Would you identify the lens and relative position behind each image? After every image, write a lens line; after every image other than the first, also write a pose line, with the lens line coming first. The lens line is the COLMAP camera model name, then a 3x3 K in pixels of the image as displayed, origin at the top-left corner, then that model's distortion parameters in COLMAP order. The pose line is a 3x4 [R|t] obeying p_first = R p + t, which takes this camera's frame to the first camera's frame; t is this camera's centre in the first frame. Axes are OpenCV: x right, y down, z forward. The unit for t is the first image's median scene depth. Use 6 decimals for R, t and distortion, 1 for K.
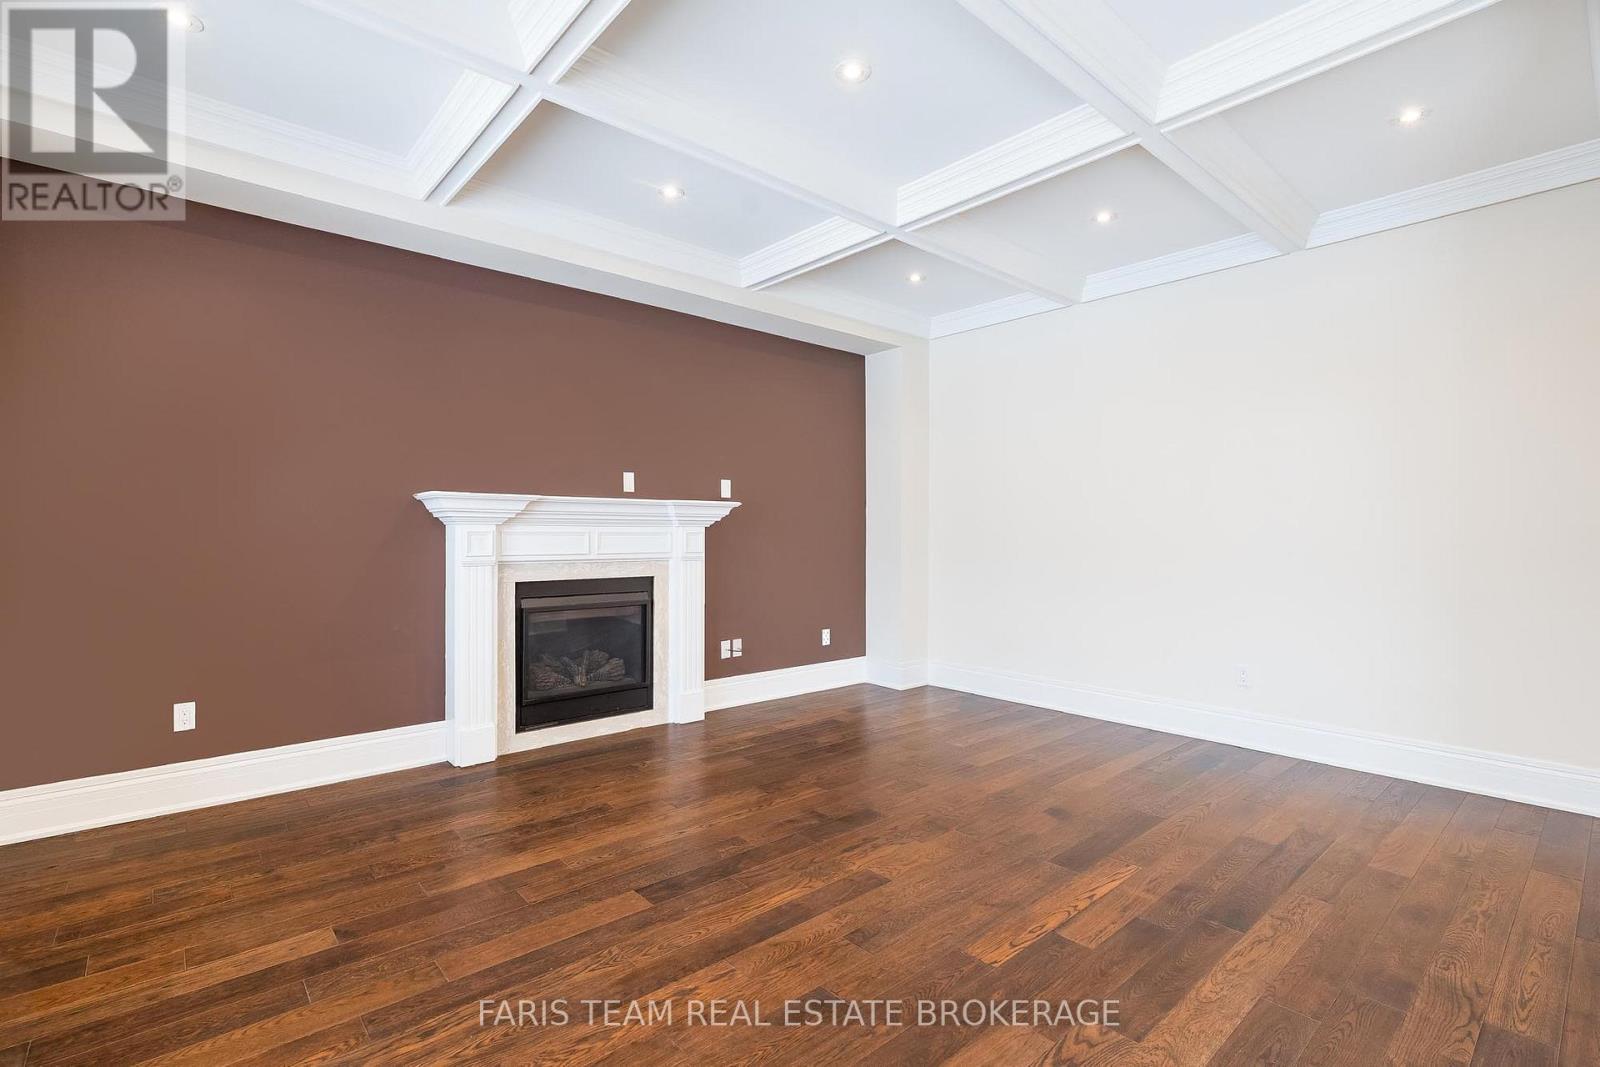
lens RADIAL K [[746.2, 0, 792.1], [0, 746.2, 529.4], [0, 0, 1]] dist [0.000490, -0.000140]
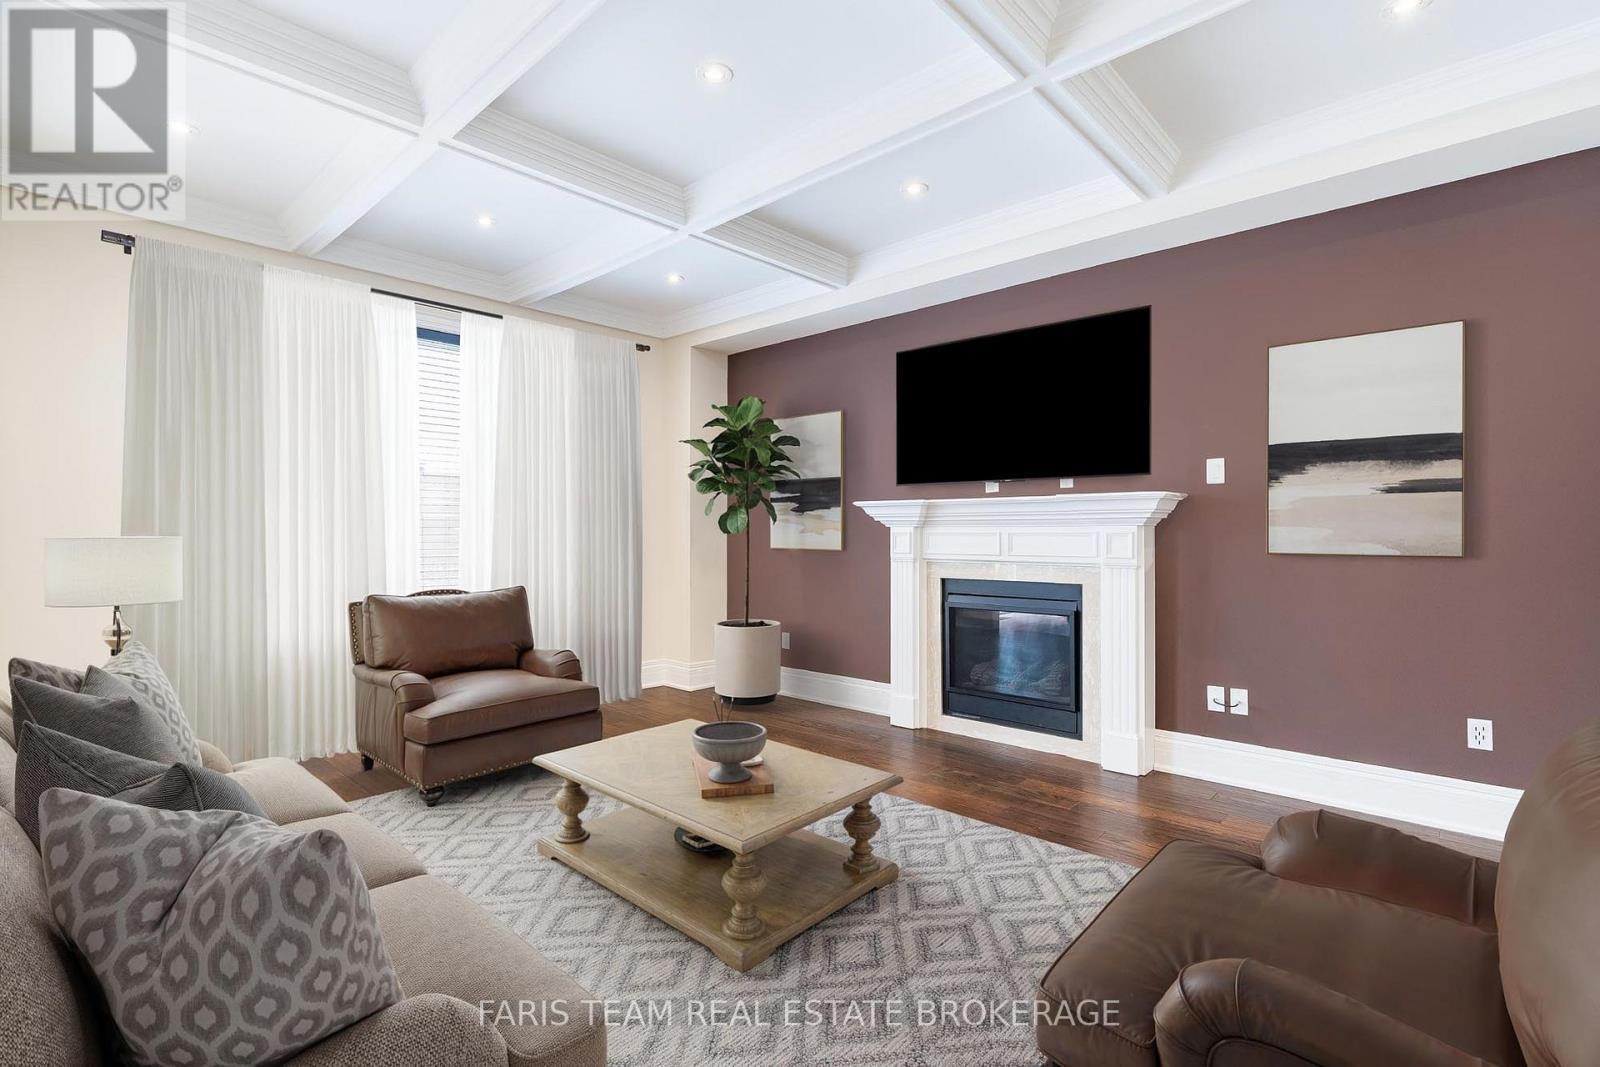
lens RADIAL K [[746.2, 0, 791.6], [0, 746.2, 537.4], [0, 0, 1]] dist [0.000490, -0.000140]
pose [[0.104670, -0.000437, -0.994507, 0.631820], [0.001639, 0.999999, -0.000267, 0.009028], [0.994506, -0.001602, 0.104670, 0.588722]]
